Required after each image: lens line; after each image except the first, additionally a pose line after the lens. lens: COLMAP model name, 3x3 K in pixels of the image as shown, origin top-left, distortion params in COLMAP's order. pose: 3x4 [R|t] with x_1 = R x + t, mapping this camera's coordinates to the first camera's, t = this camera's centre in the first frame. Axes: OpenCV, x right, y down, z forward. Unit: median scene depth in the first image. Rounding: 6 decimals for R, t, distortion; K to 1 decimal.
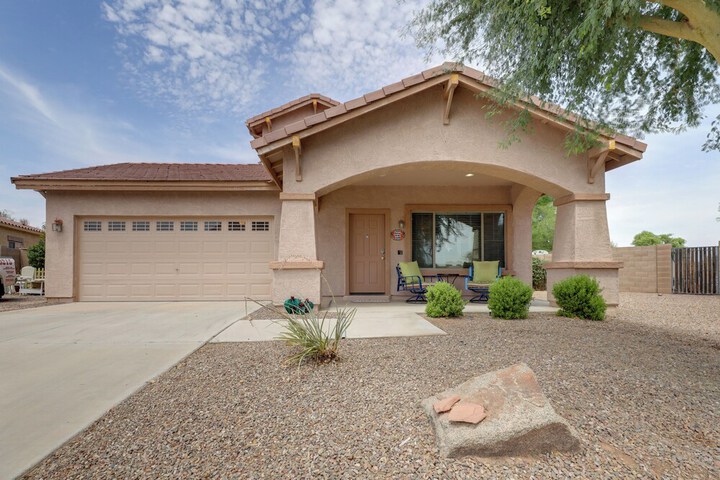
lens RADIAL K [[331.7, 0, 354.7], [0, 331.7, 262.8], [0, 0, 1]] dist [0.003127, 0.000703]
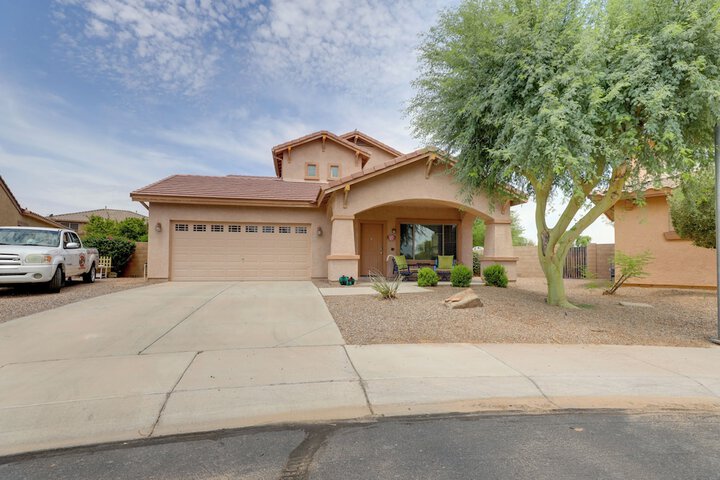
lens RADIAL K [[331.7, 0, 357.8], [0, 331.7, 245.0], [0, 0, 1]] dist [0.003127, 0.000703]
pose [[0.987686, 0.015598, 0.155670, -0.244392], [-0.011739, 0.999601, -0.025677, -0.009034], [-0.156008, 0.023534, 0.987475, -0.460466]]
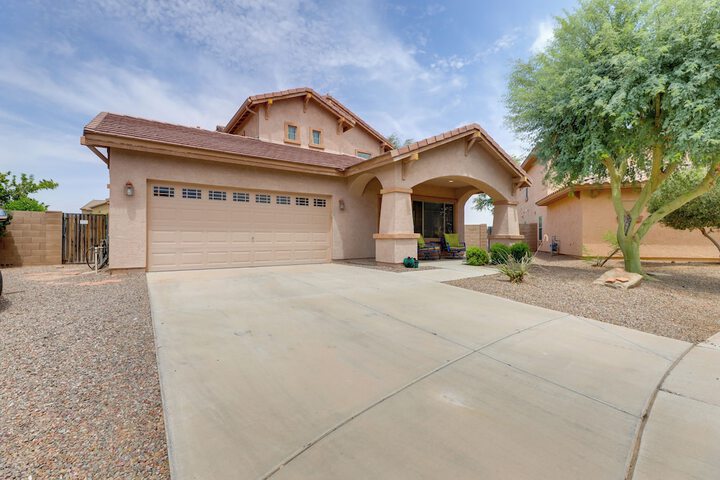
lens RADIAL K [[331.7, 0, 365.0], [0, 331.7, 237.0], [0, 0, 1]] dist [0.003127, 0.000703]
pose [[0.831307, 0.009364, 0.555734, -0.762994], [-0.014848, 0.999875, 0.005363, 0.004508], [-0.555615, -0.012710, 0.831343, -0.100923]]
